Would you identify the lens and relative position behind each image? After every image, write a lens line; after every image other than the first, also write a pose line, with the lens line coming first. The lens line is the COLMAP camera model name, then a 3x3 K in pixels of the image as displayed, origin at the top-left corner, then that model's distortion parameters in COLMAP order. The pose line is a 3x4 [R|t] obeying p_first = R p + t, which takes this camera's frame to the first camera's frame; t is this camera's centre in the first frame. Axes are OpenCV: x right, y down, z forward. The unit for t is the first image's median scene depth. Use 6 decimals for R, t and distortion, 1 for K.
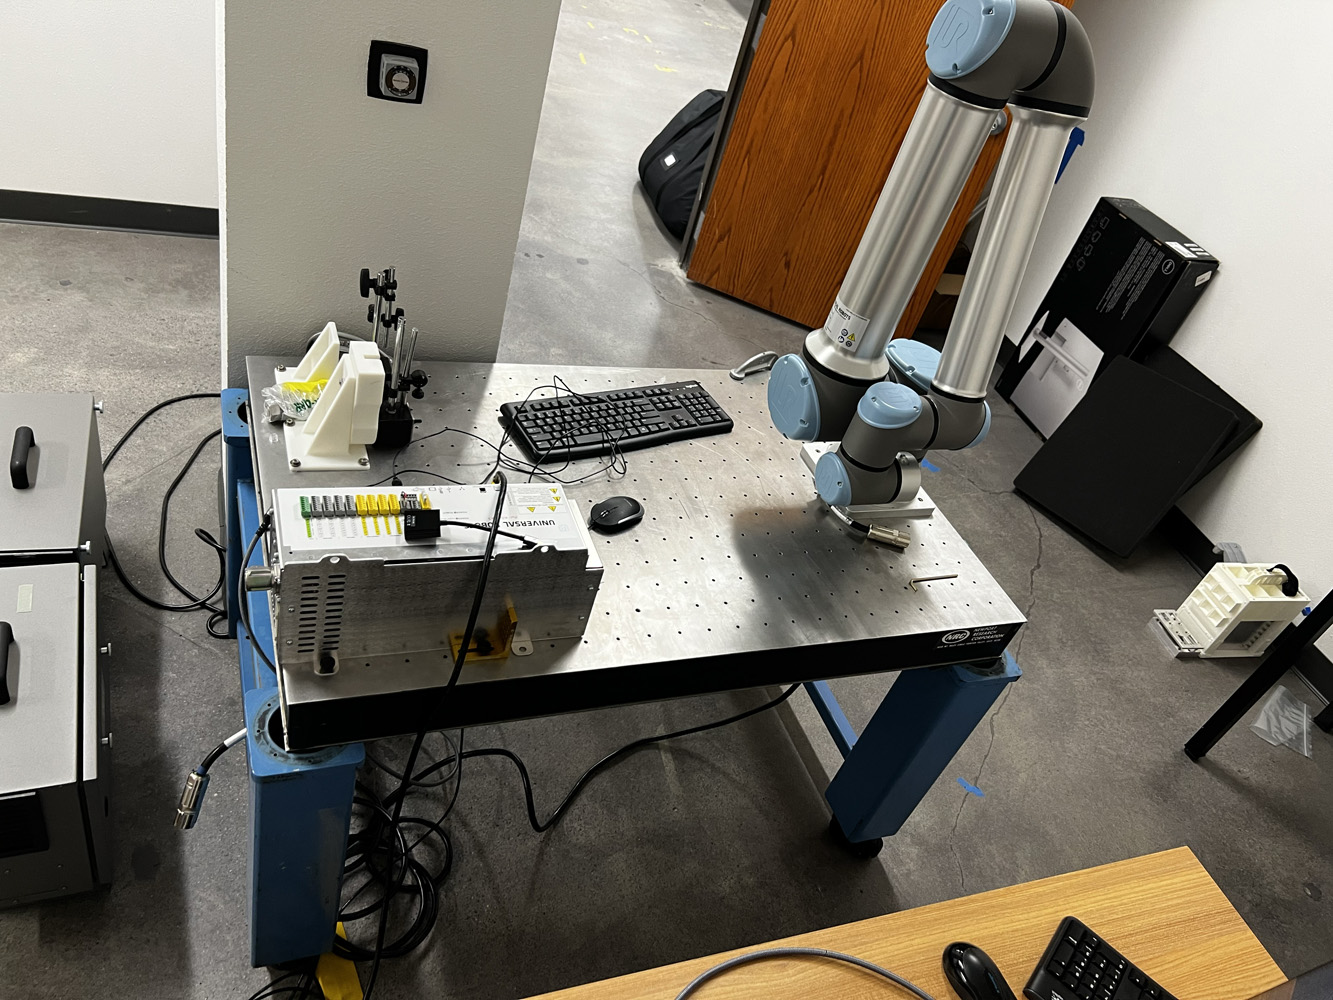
lens RADIAL K [[1000.9, 0, 667.9], [0, 1000.9, 494.2], [0, 0, 1]] dist [0.015100, -0.001309]
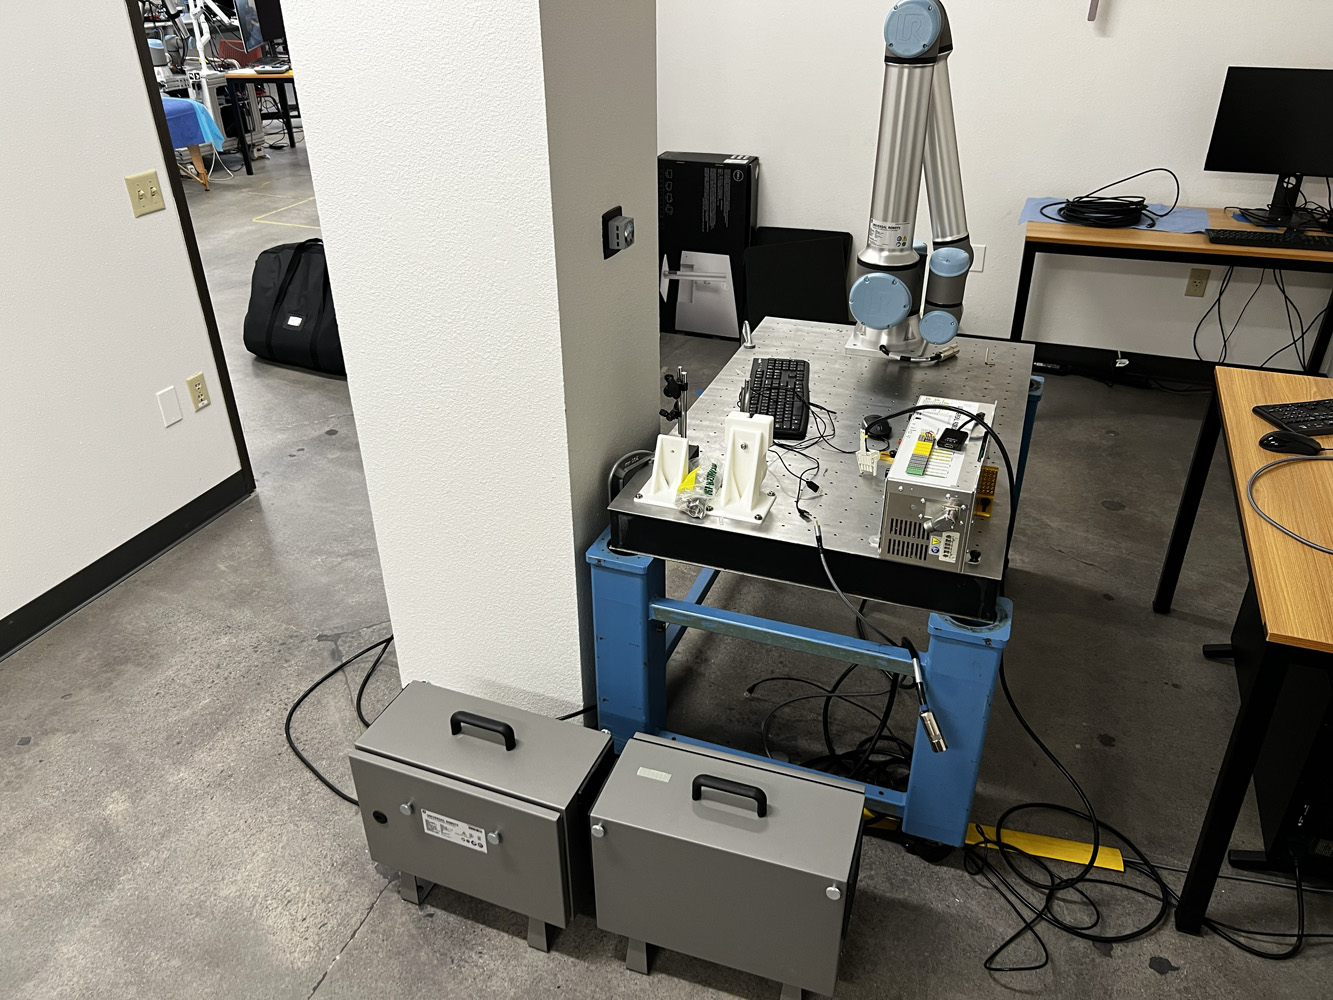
lens RADIAL K [[1000.9, 0, 670.1], [0, 1000.9, 503.4], [0, 0, 1]] dist [0.015100, -0.001309]
pose [[0.632116, -0.594363, 0.497154, -0.463172], [0.614435, 0.775386, 0.145764, -0.128910], [-0.472122, 0.213329, 0.855331, -0.015224]]
